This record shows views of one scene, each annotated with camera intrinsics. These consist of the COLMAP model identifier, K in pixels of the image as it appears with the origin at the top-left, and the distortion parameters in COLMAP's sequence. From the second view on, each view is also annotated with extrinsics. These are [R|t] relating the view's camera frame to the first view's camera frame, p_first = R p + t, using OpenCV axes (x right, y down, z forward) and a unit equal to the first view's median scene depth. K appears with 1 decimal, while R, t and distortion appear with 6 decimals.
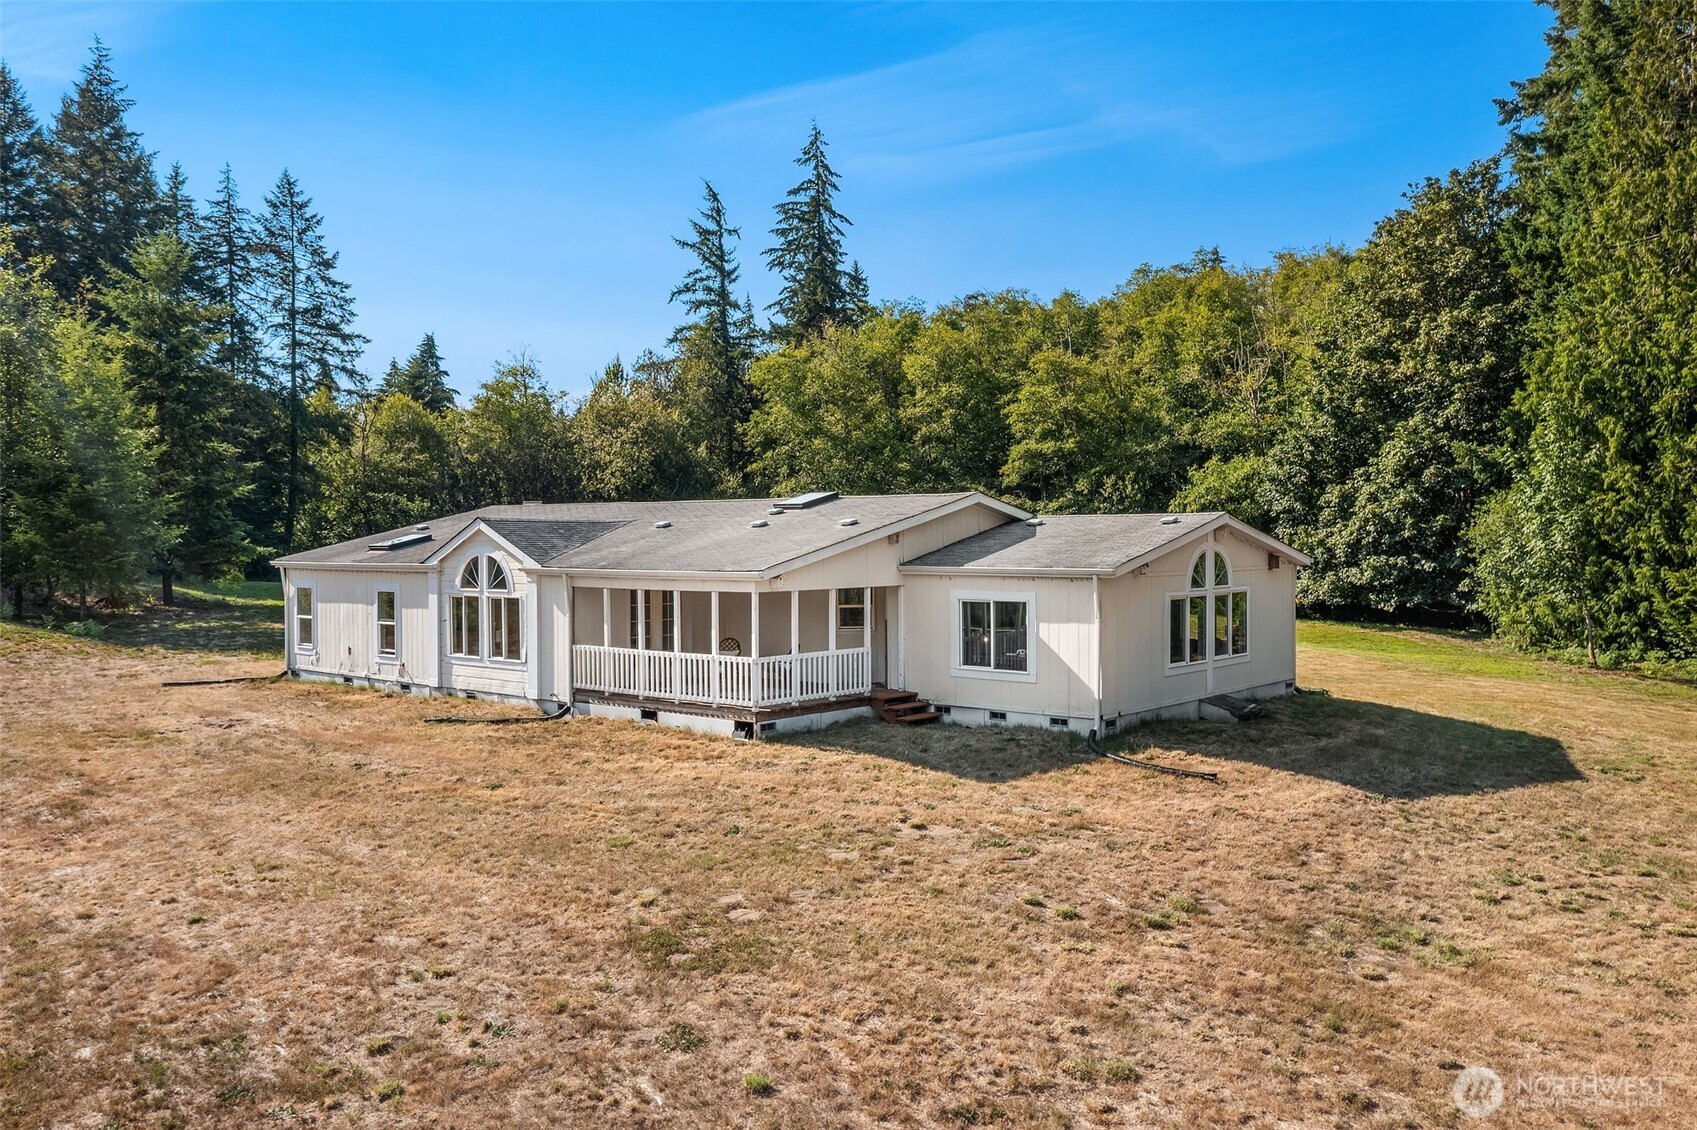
lens RADIAL K [[1433.3, 0, 848.5], [0, 1433.3, 565.0], [0, 0, 1]] dist [-0.024766, -0.000535]
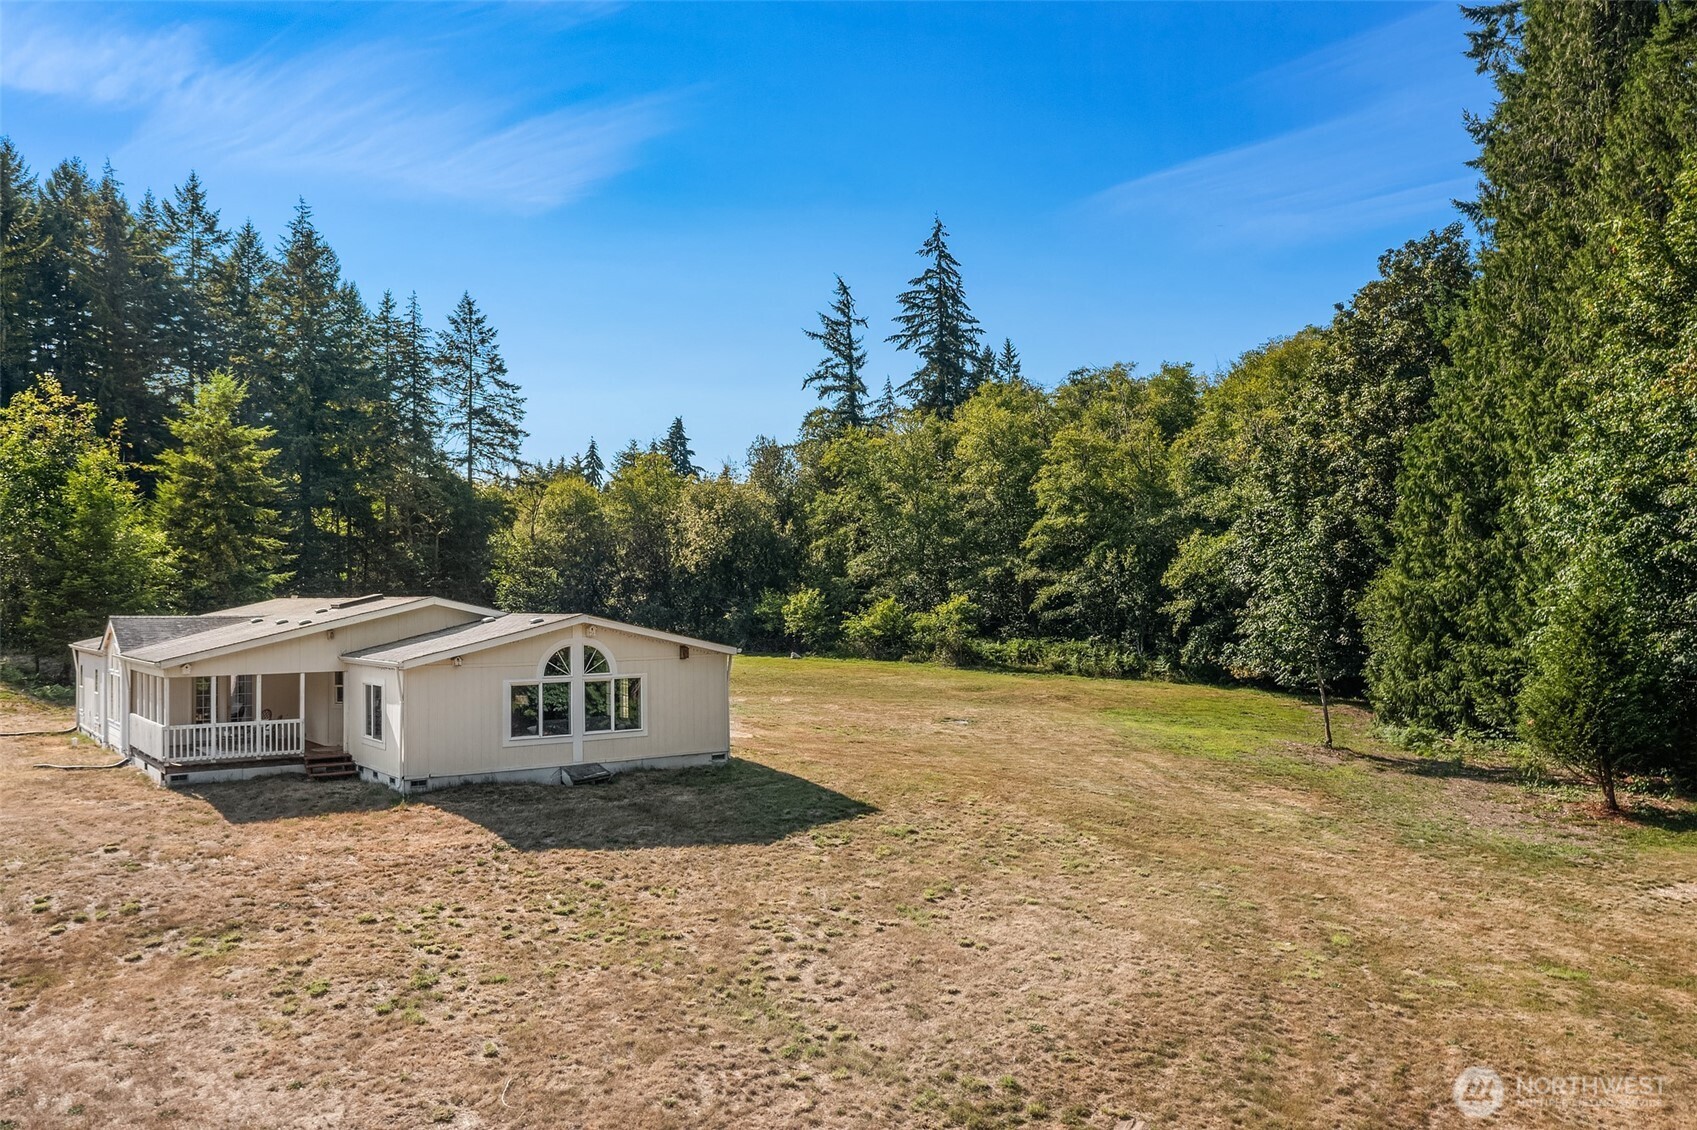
lens RADIAL K [[1414.7, 0, 848.5], [0, 1414.7, 565.0], [0, 0, 1]] dist [-0.029811, 0.000105]
pose [[0.967535, -0.009930, -0.252540, 0.326952], [-0.000216, 0.999195, -0.040117, -0.012534], [0.252735, 0.038869, 0.966754, -0.046334]]
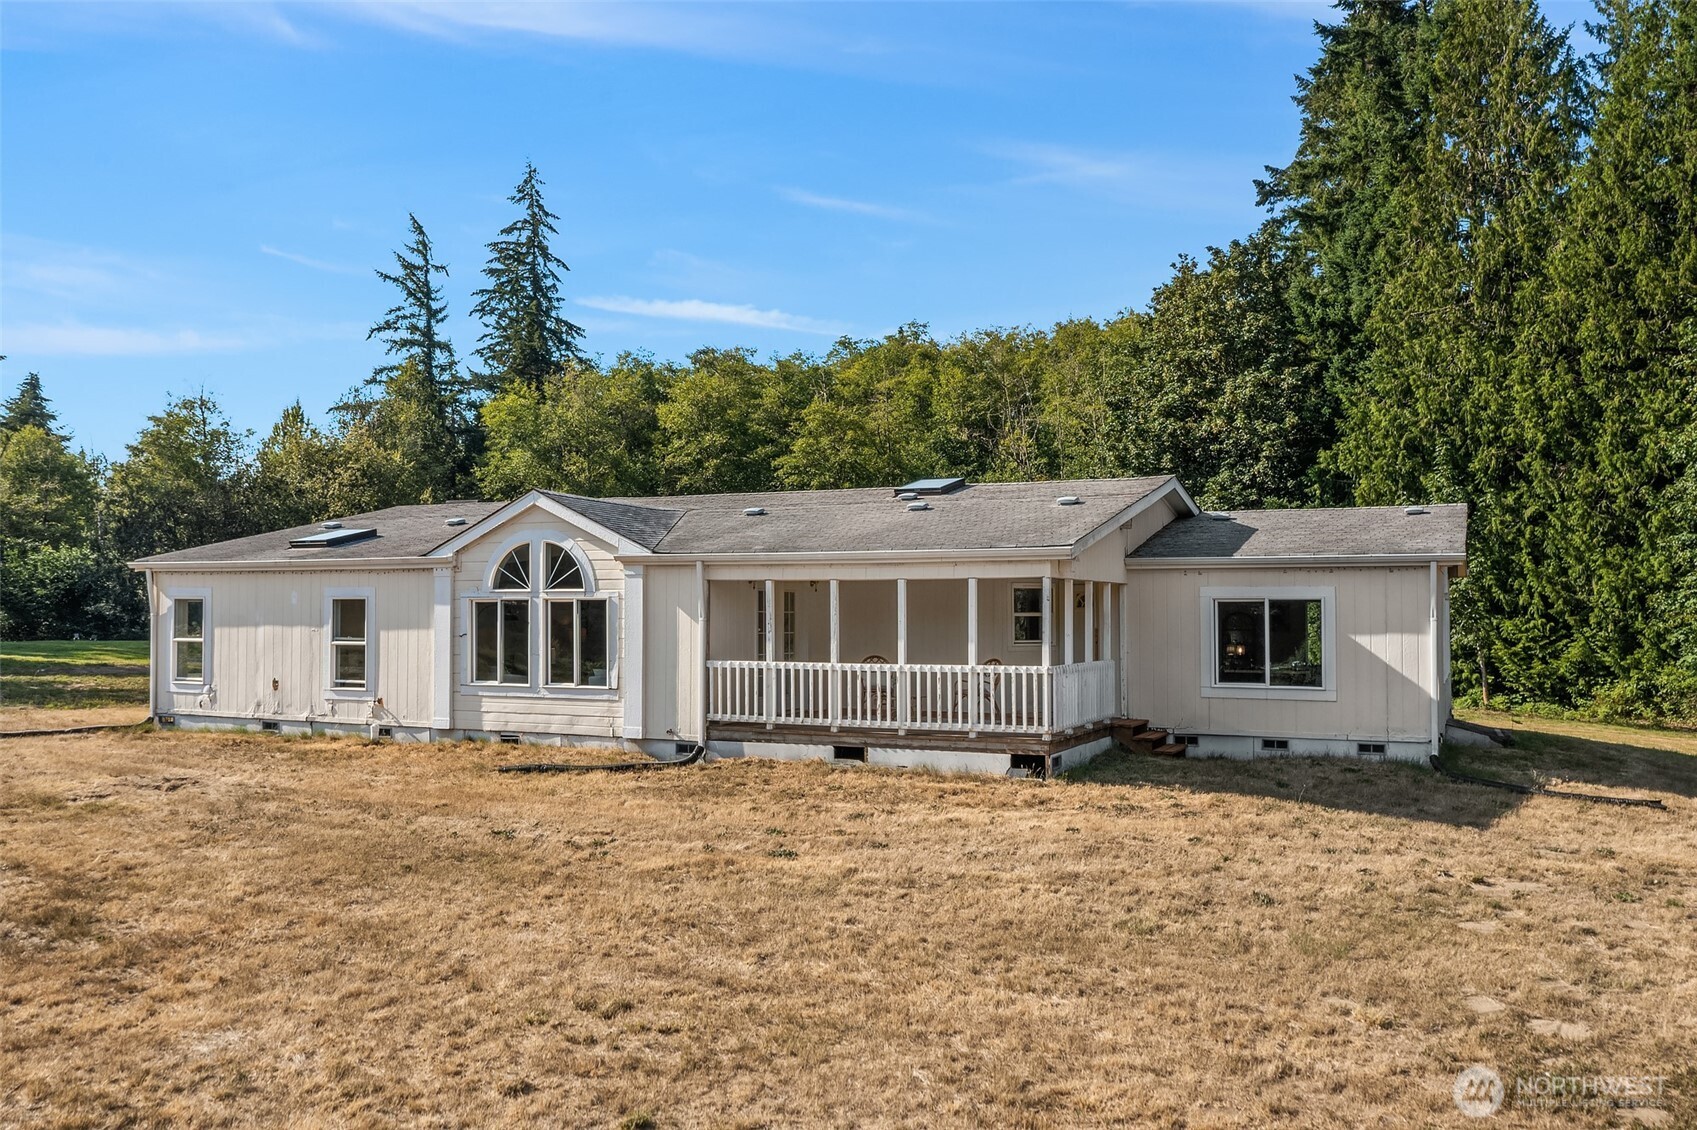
lens RADIAL K [[1392.1, 0, 848.6], [0, 1392.1, 594.9], [0, 0, 1]] dist [-0.016063, 0.001967]
pose [[0.959985, 0.012229, 0.279783, -0.140099], [-0.001701, 0.999282, -0.037840, 0.021363], [-0.280045, 0.035850, 0.959317, 0.133722]]
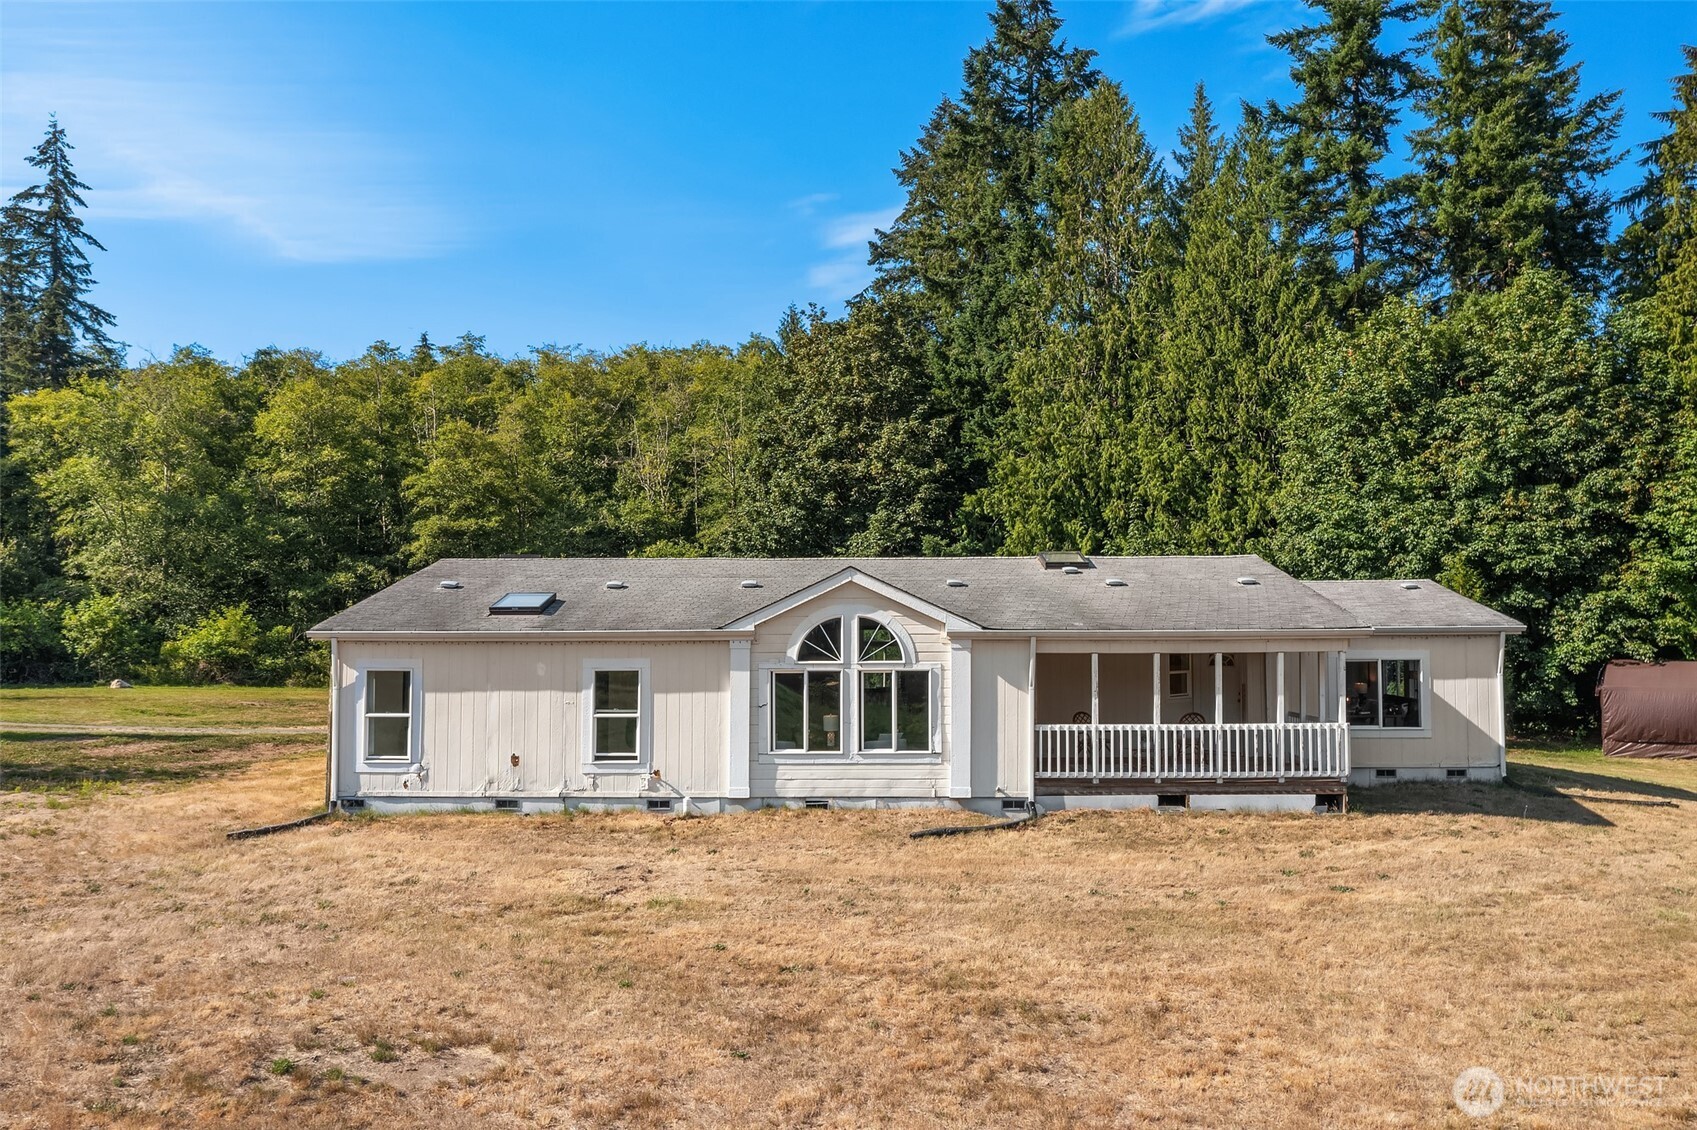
lens RADIAL K [[1395.1, 0, 855.9], [0, 1395.1, 583.0], [0, 0, 1]] dist [-0.020470, -0.002184]
pose [[0.754848, 0.022642, 0.655509, -0.344340], [0.013601, 0.998649, -0.050157, 0.005914], [-0.655759, 0.046777, 0.753520, 0.204067]]
